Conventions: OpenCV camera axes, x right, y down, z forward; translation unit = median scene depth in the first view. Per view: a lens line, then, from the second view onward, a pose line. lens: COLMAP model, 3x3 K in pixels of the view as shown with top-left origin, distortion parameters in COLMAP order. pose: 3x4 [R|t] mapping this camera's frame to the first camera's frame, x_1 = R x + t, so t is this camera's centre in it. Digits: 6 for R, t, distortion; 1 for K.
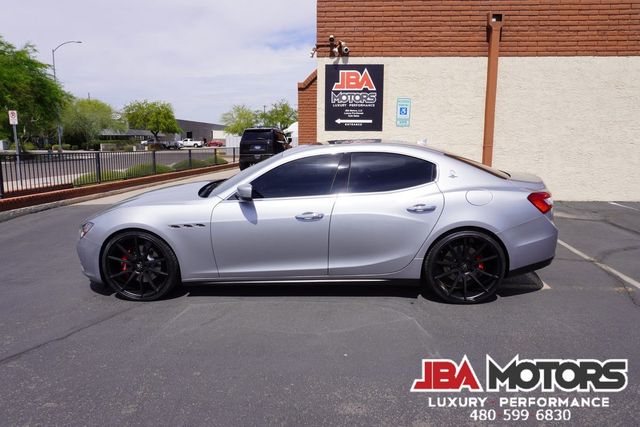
lens RADIAL K [[425.8, 0, 322.2], [0, 425.8, 213.0], [0, 0, 1]] dist [-0.043080, 0.025866]
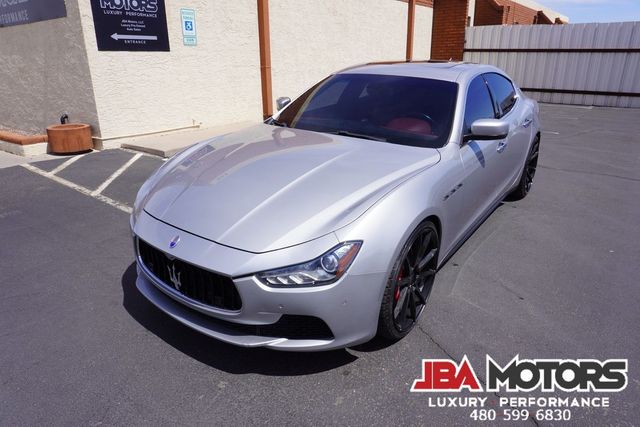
lens RADIAL K [[425.8, 0, 319.6], [0, 425.8, 211.5], [0, 0, 1]] dist [-0.043080, 0.025866]
pose [[0.542990, -0.289350, 0.788314, -0.417821], [0.152099, 0.957122, 0.246544, -0.060314], [-0.825850, -0.013969, 0.563717, 0.332085]]
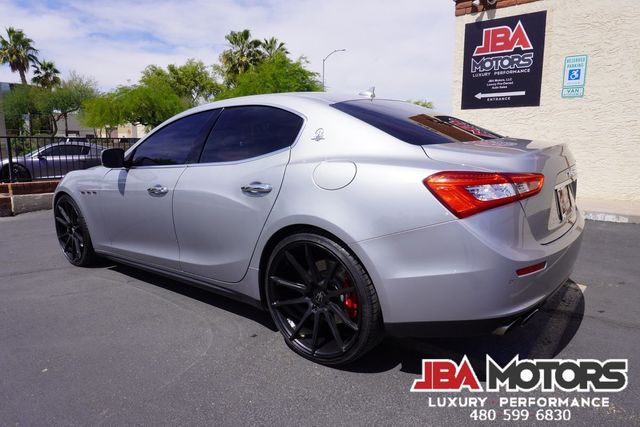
lens RADIAL K [[425.8, 0, 319.5], [0, 425.8, 211.3], [0, 0, 1]] dist [-0.043080, 0.025866]
pose [[0.809861, 0.090430, -0.579610, 0.272232], [-0.093345, 0.995323, 0.024862, 0.000032], [0.579148, 0.033969, 0.814515, 0.221473]]
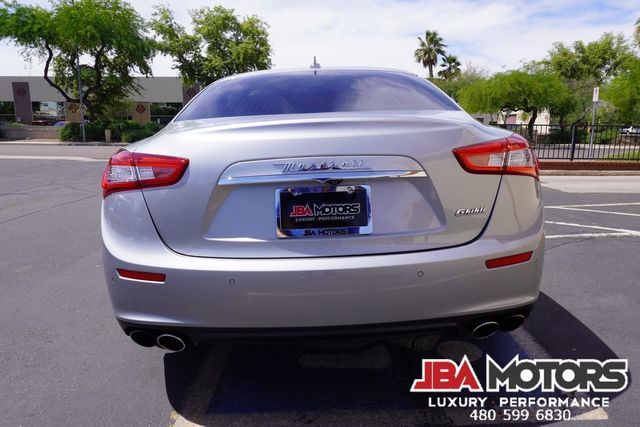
lens RADIAL K [[425.8, 0, 319.1], [0, 425.8, 209.3], [0, 0, 1]] dist [-0.043080, 0.025866]
pose [[0.049721, 0.183603, -0.981742, 0.392888], [-0.167555, 0.970560, 0.173026, -0.039515], [0.984608, 0.155893, 0.079021, 0.485228]]
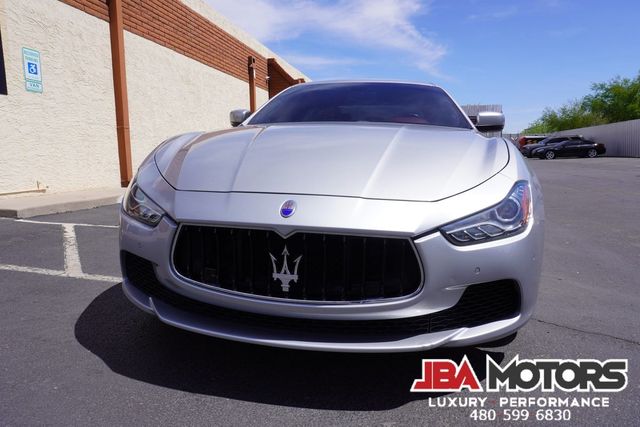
lens RADIAL K [[425.8, 0, 319.8], [0, 425.8, 212.3], [0, 0, 1]] dist [-0.043080, 0.025866]
pose [[0.137326, -0.136233, 0.981113, -0.426507], [0.177998, 0.977767, 0.110854, -0.012196], [-0.974401, 0.159413, 0.158522, 0.495057]]
